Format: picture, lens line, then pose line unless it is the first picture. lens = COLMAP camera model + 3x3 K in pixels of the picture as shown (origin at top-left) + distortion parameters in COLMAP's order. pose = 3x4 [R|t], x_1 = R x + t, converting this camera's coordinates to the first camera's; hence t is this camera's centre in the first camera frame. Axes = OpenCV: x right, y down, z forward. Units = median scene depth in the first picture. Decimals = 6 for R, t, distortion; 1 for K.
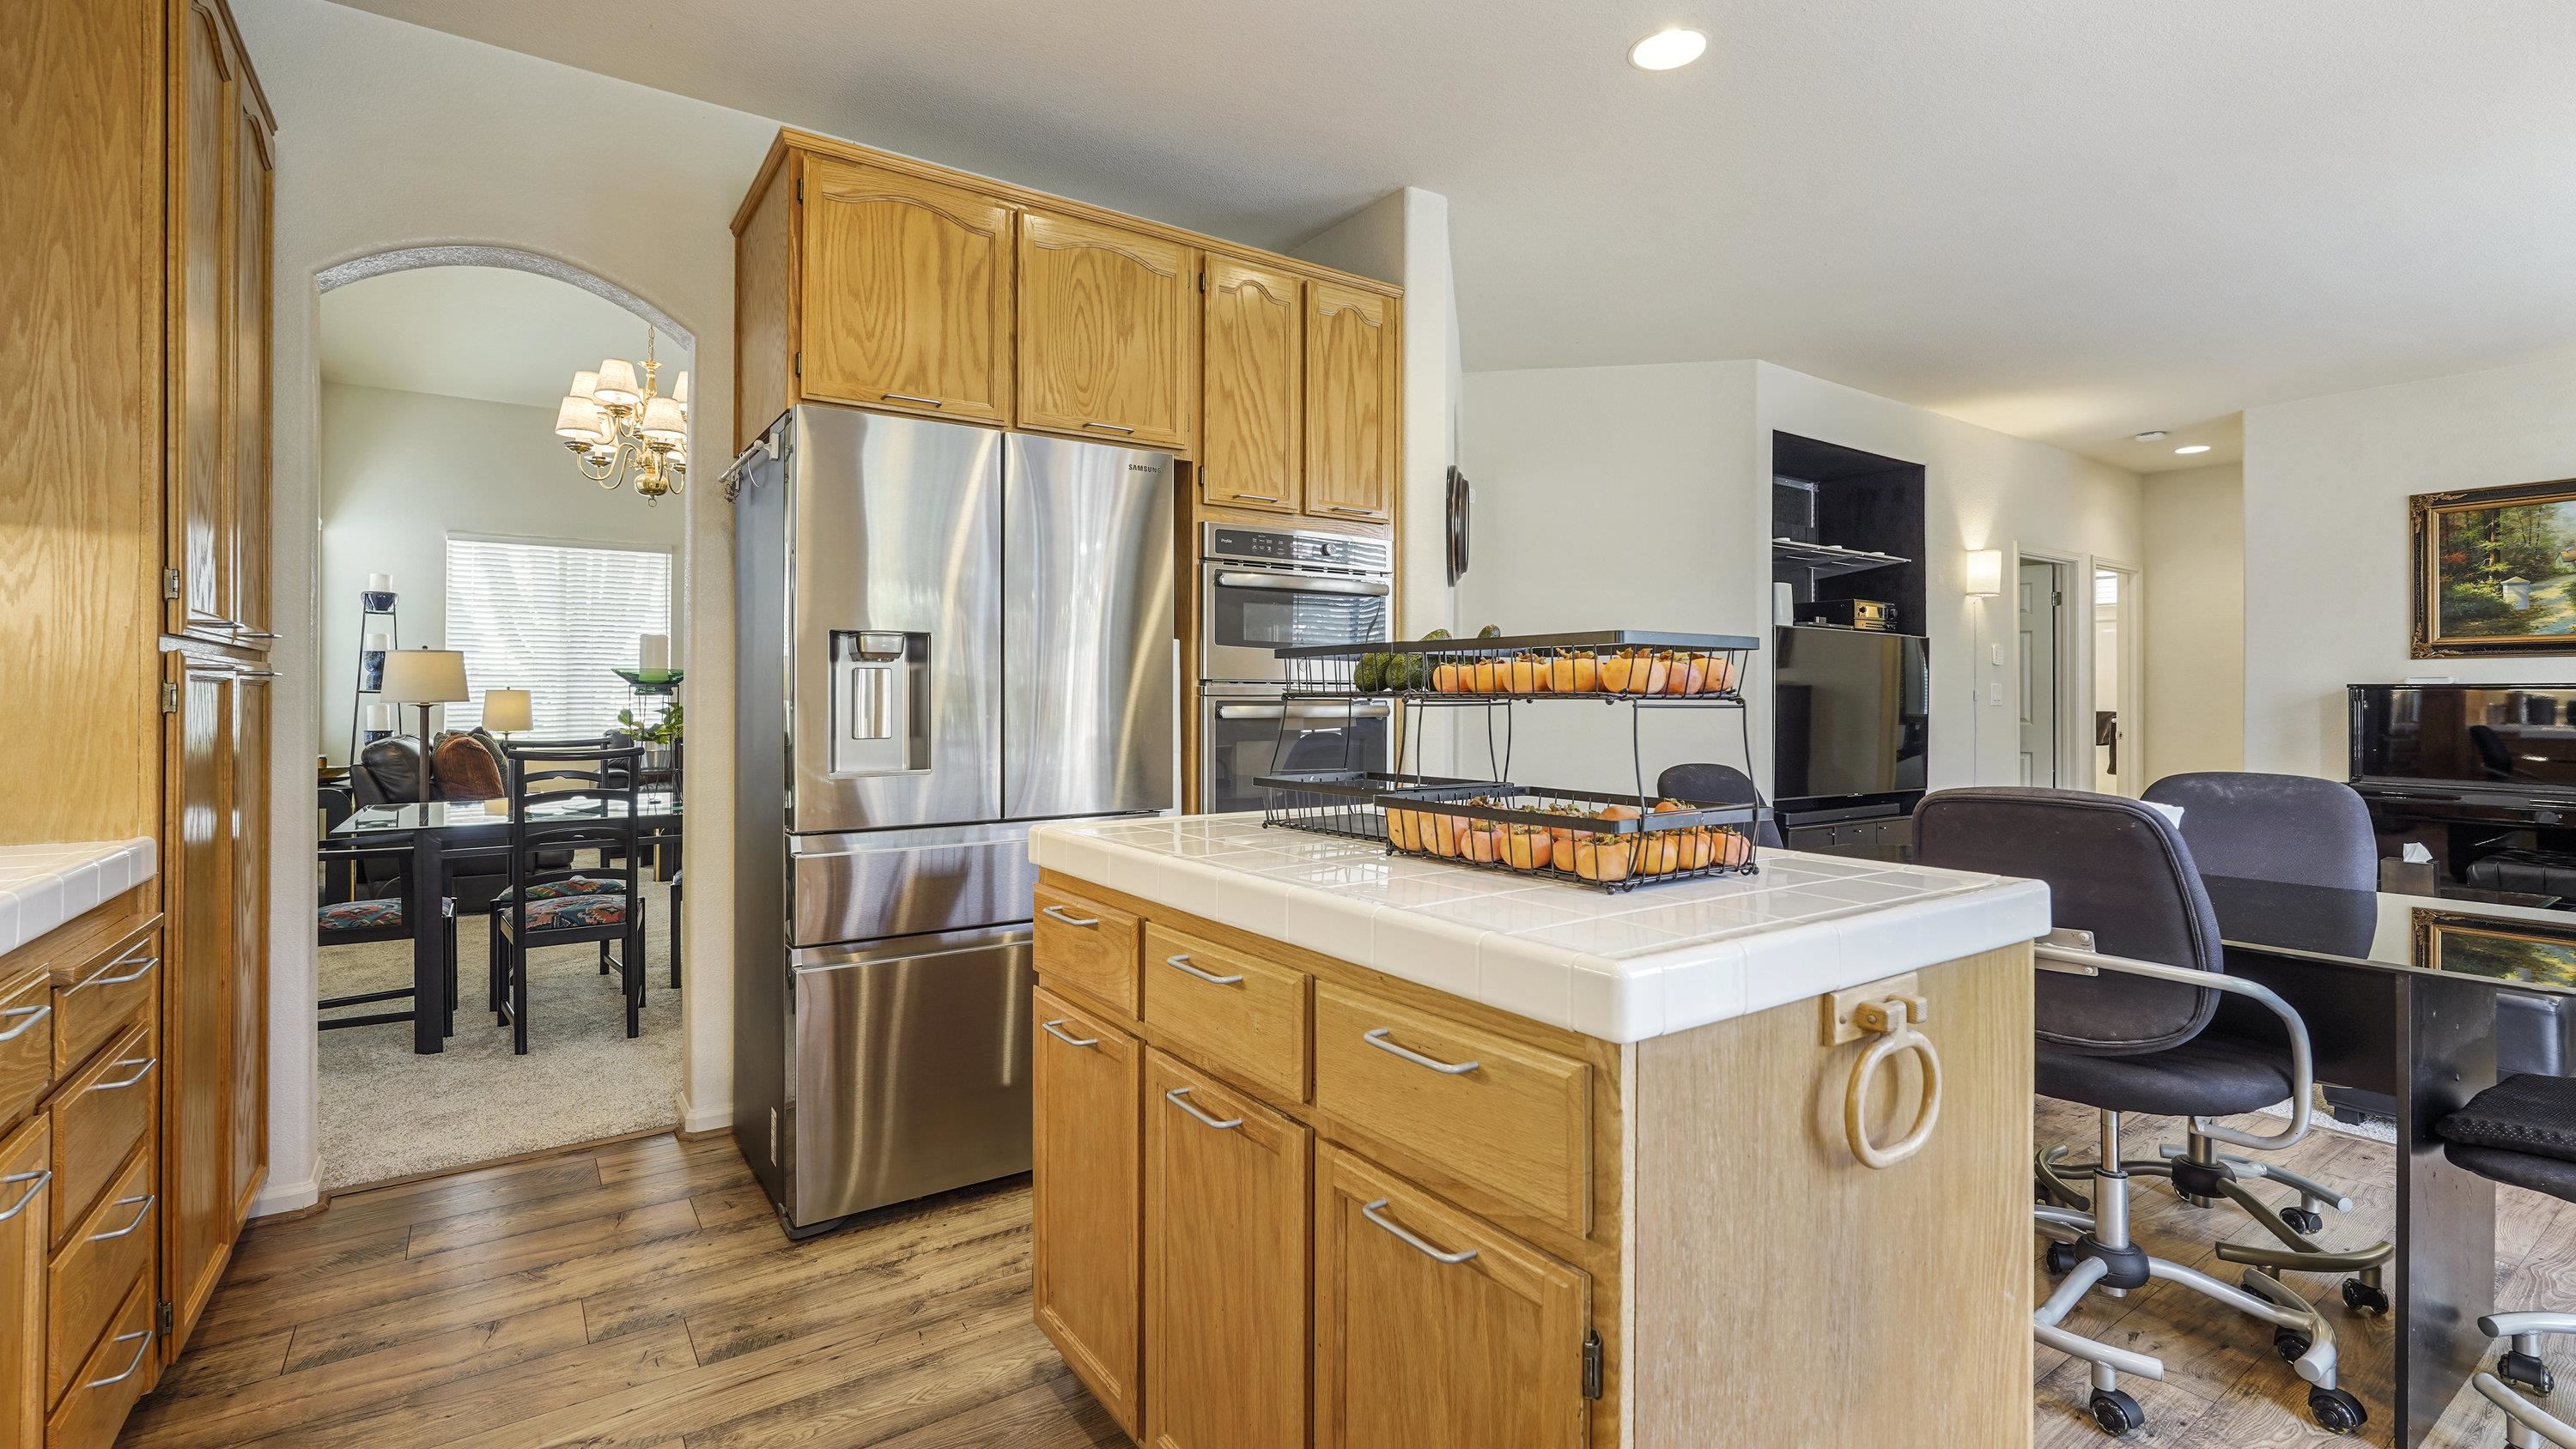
lens RADIAL K [[1151.4, 0, 1280.2], [0, 1151.4, 716.8], [0, 0, 1]] dist [-0.003198, 0.000392]
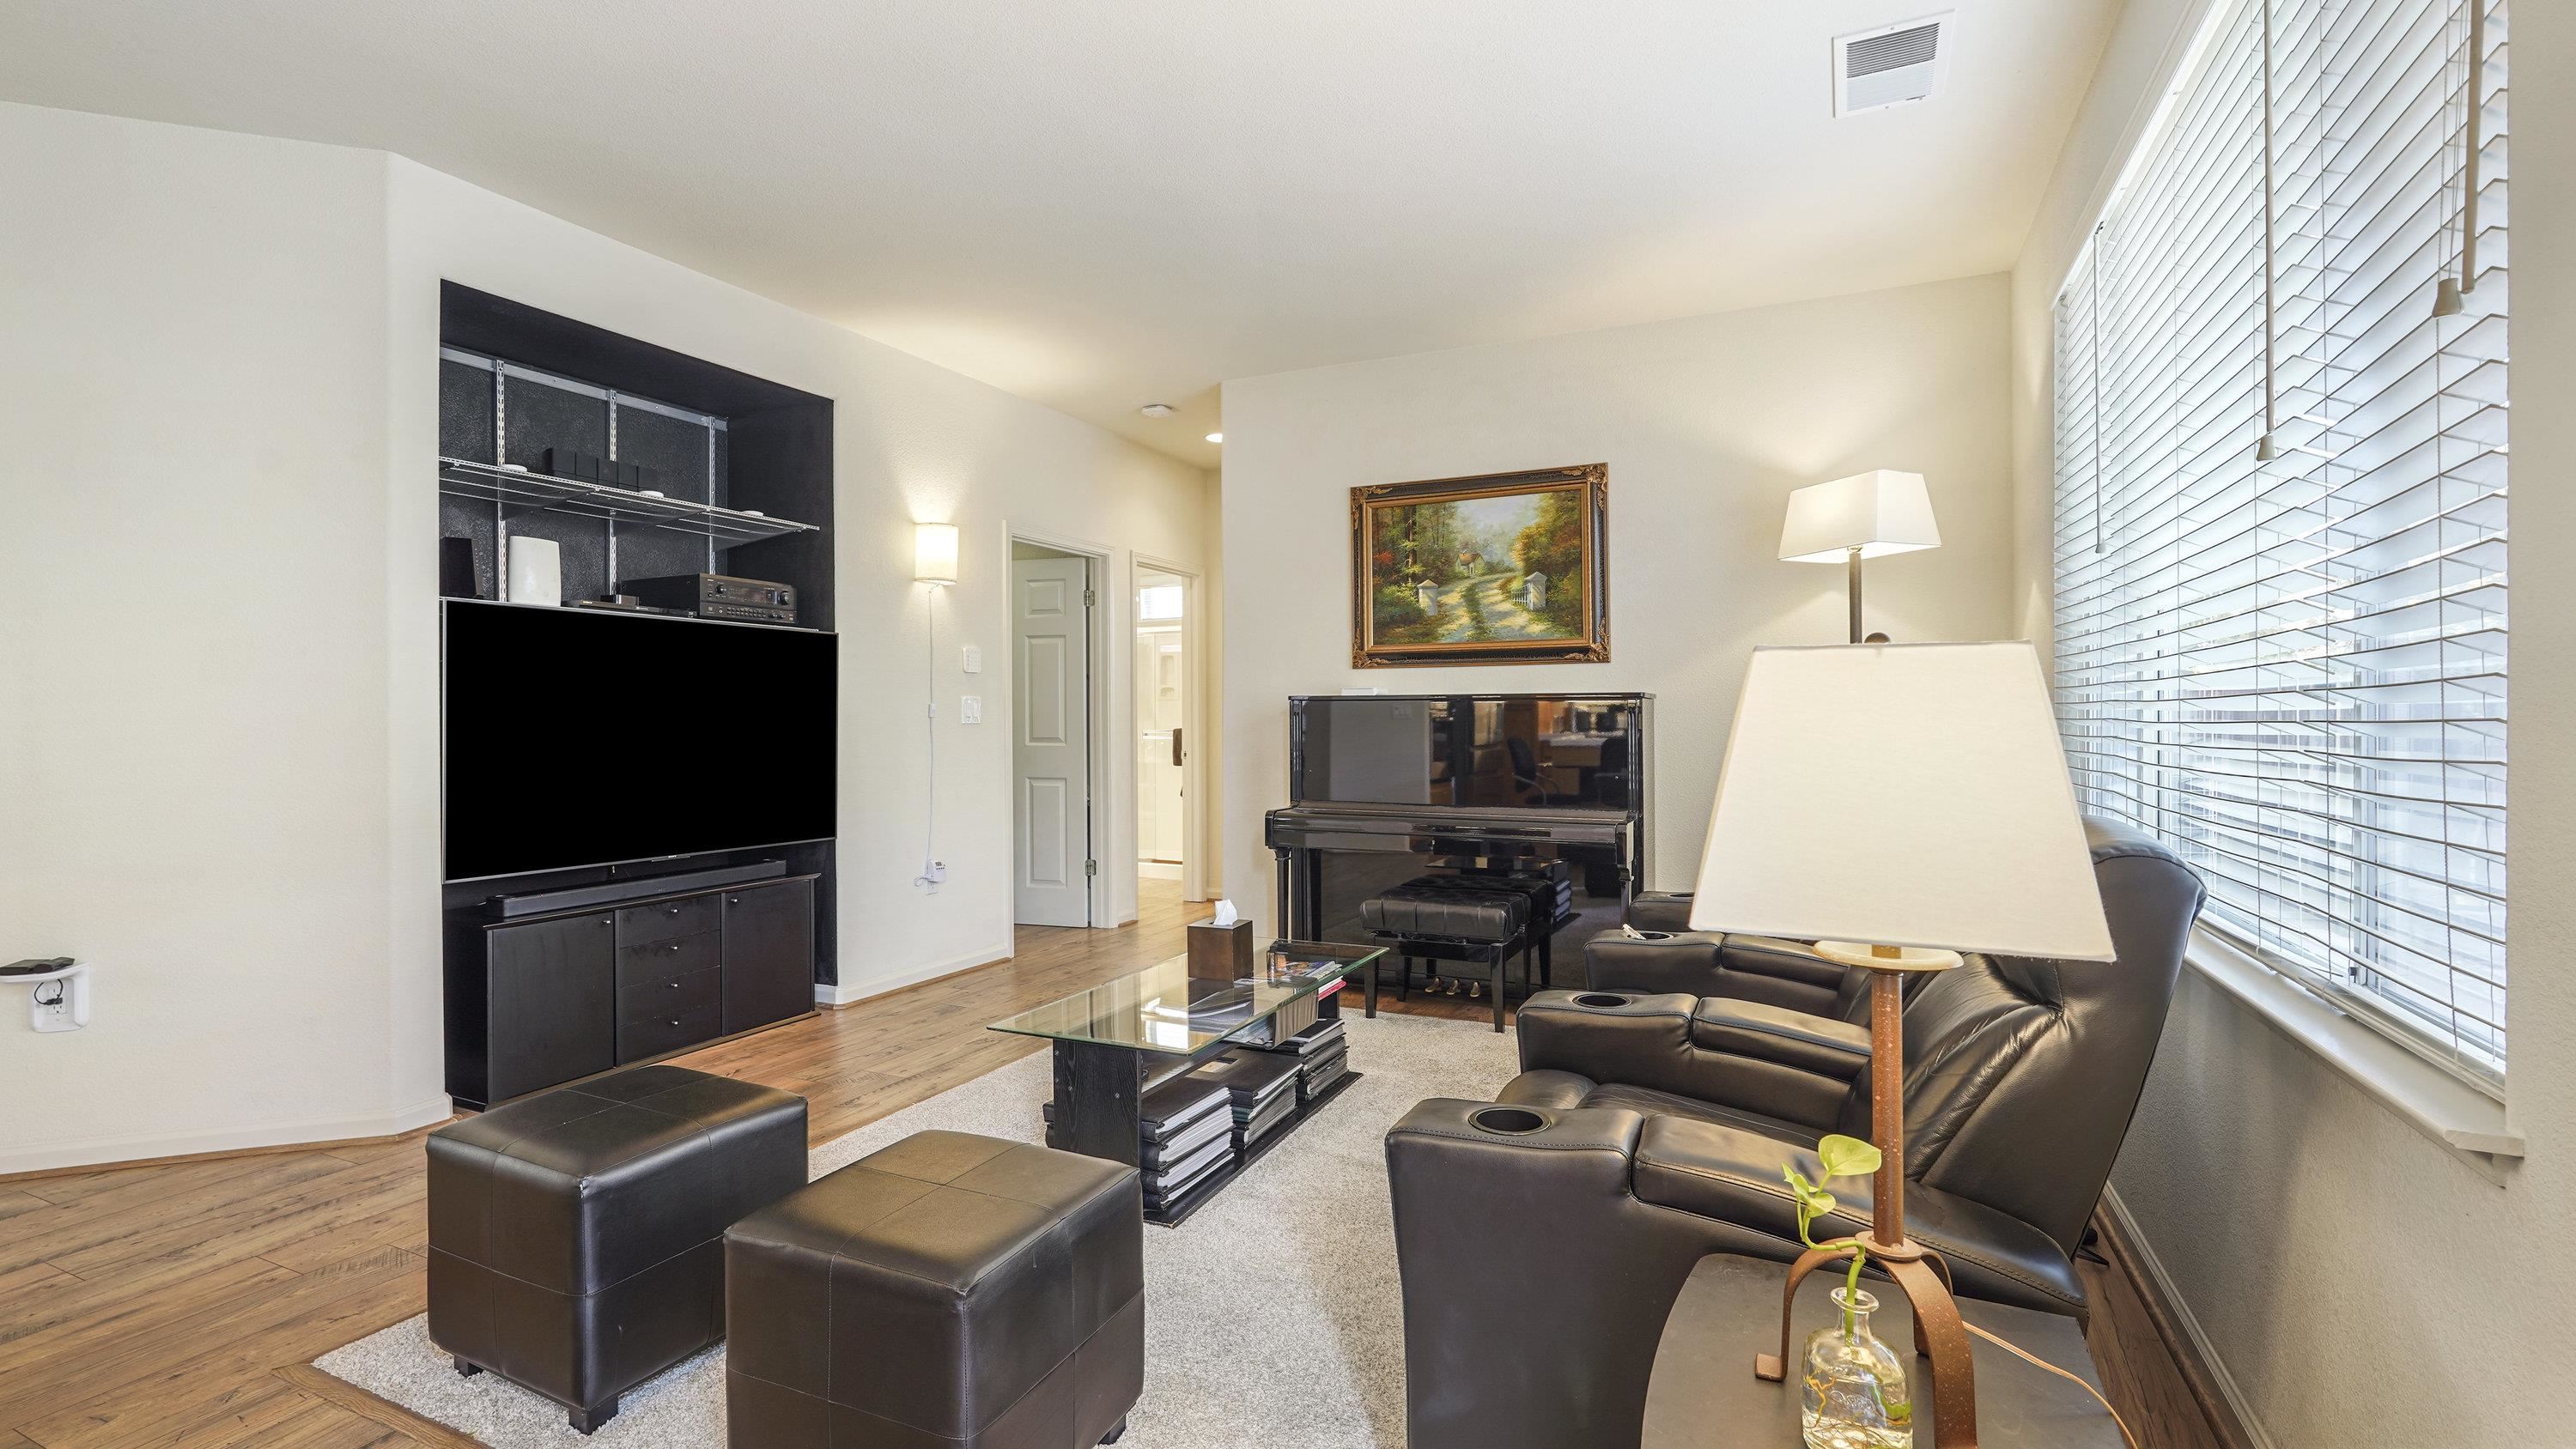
lens RADIAL K [[1151.4, 0, 1280.2], [0, 1151.4, 716.8], [0, 0, 1]] dist [-0.003198, 0.000392]
pose [[0.872277, -0.007413, 0.488956, 0.501589], [0.014434, 0.999840, -0.010591, -0.003967], [-0.488799, 0.016296, 0.872244, 0.244973]]
